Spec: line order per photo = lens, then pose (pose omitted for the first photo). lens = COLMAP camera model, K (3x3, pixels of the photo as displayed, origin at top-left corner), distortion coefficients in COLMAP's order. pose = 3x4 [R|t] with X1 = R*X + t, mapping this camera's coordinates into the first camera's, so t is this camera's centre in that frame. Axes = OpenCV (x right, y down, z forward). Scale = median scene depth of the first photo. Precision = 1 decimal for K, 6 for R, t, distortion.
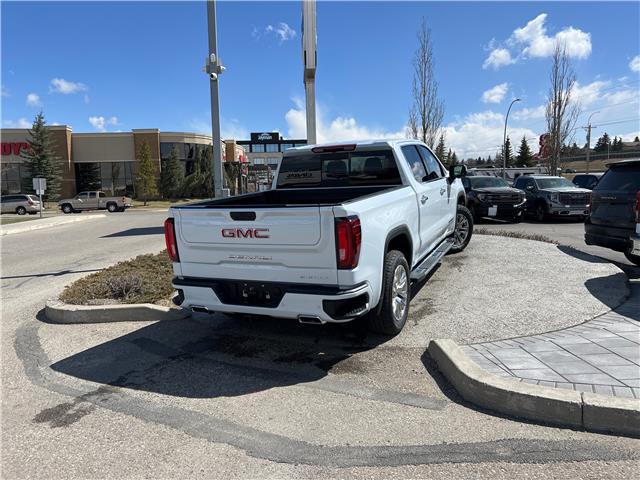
lens RADIAL K [[475.4, 0, 320.0], [0, 475.4, 240.0], [0, 0, 1]] dist [0.060195, -0.066075]
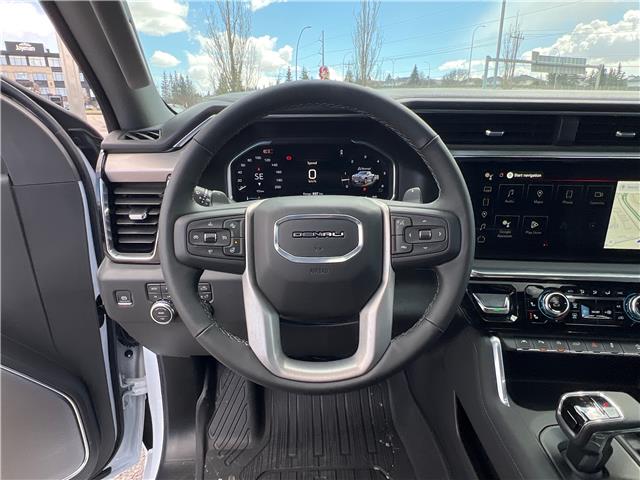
lens RADIAL K [[404.7, 0, 318.5], [0, 404.7, 243.8], [0, 0, 1]] dist [0.001637, -0.003202]
pose [[0.893325, -0.114887, 0.434479, 0.090774], [0.023679, 0.977462, 0.209780, -0.248429], [-0.448787, -0.177114, 0.875911, 1.734563]]
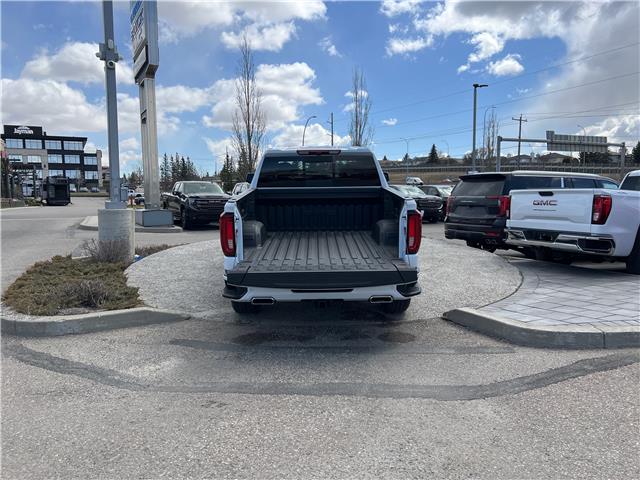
lens RADIAL K [[475.4, 0, 320.0], [0, 475.4, 240.0], [0, 0, 1]] dist [0.060195, -0.066075]
pose [[0.901952, -0.022241, 0.431262, -0.608452], [0.028365, 0.999567, -0.007774, 0.026620], [-0.430903, 0.019245, 0.902193, 0.016703]]
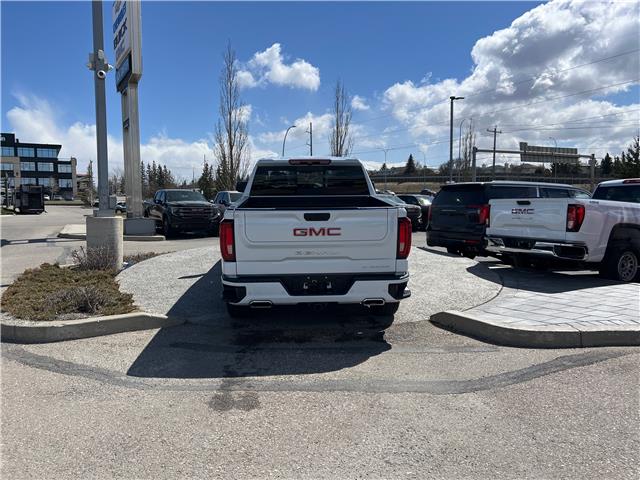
lens RADIAL K [[475.4, 0, 320.0], [0, 475.4, 240.0], [0, 0, 1]] dist [0.060195, -0.066075]
pose [[0.881751, -0.014524, 0.471492, -0.667818], [0.030008, 0.999228, -0.025337, 0.033478], [-0.470760, 0.036490, 0.881506, -0.012848]]
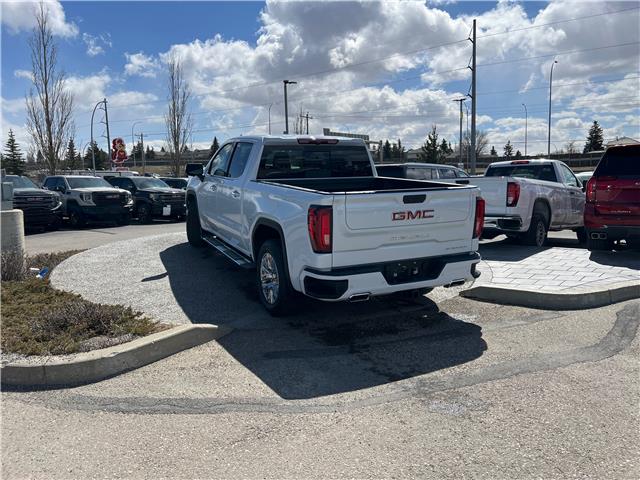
lens RADIAL K [[475.4, 0, 320.0], [0, 475.4, 240.0], [0, 0, 1]] dist [0.060195, -0.066075]
pose [[0.626730, -0.081410, 0.774972, -1.097975], [0.088042, 0.995557, 0.033382, -0.011794], [-0.774247, 0.047309, 0.631113, 0.464824]]
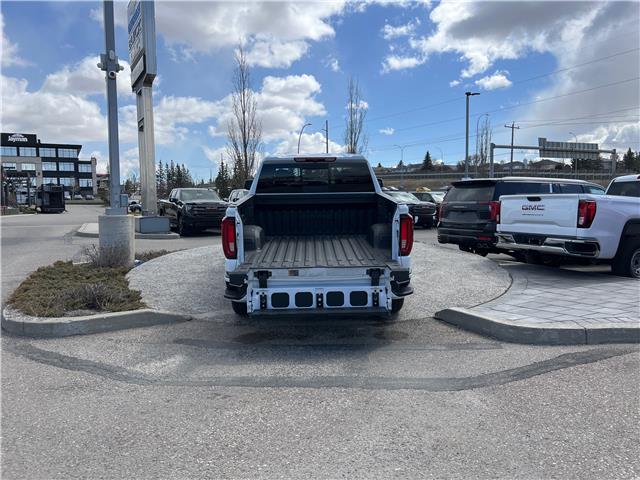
lens RADIAL K [[475.0, 0, 321.8], [0, 475.0, 239.1], [0, 0, 1]] dist [0.063960, -0.071721]
pose [[0.896018, -0.019020, 0.443611, -0.635934], [0.032851, 0.999184, -0.023513, 0.036471], [-0.442802, 0.035641, 0.895911, -0.030338]]
